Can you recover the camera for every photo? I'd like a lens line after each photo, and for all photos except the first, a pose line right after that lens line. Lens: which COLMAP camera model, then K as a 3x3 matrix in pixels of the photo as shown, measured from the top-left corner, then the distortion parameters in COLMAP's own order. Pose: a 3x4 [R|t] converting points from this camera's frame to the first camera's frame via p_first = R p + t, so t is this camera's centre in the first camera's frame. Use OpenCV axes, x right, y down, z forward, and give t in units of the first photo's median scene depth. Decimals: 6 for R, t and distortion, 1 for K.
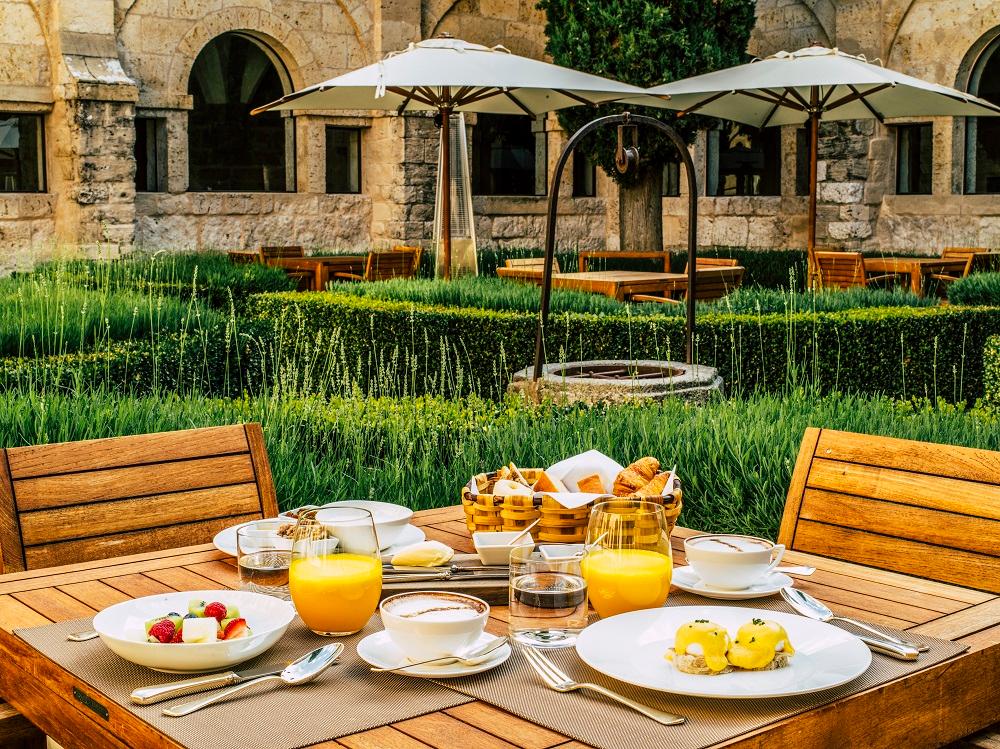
lens RADIAL K [[1367.1, 0, 499.7], [0, 1367.1, 374.4], [0, 0, 1]] dist [-0.088412, 0.000000]
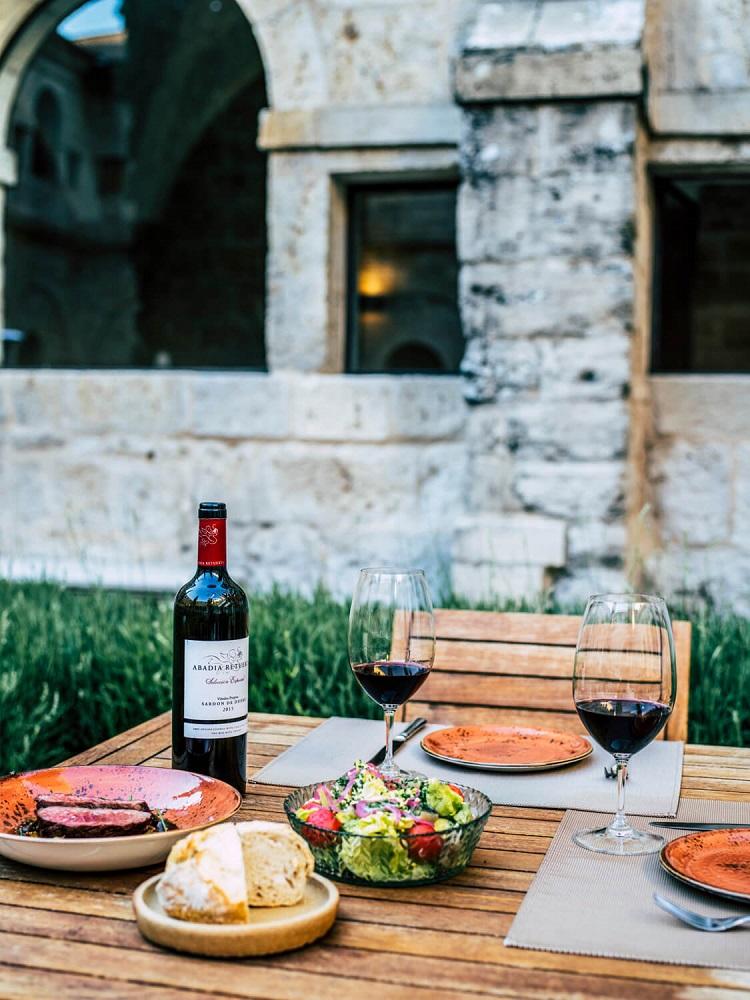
lens RADIAL K [[1367.1, 0, 374.6], [0, 1367.1, 499.6], [0, 0, 1]] dist [-0.088412, 0.000000]
pose [[0.576289, 0.046354, -0.815931, -0.031734], [-0.113809, 0.993214, -0.023958, -0.088742], [0.809283, 0.106667, 0.577653, 0.772680]]
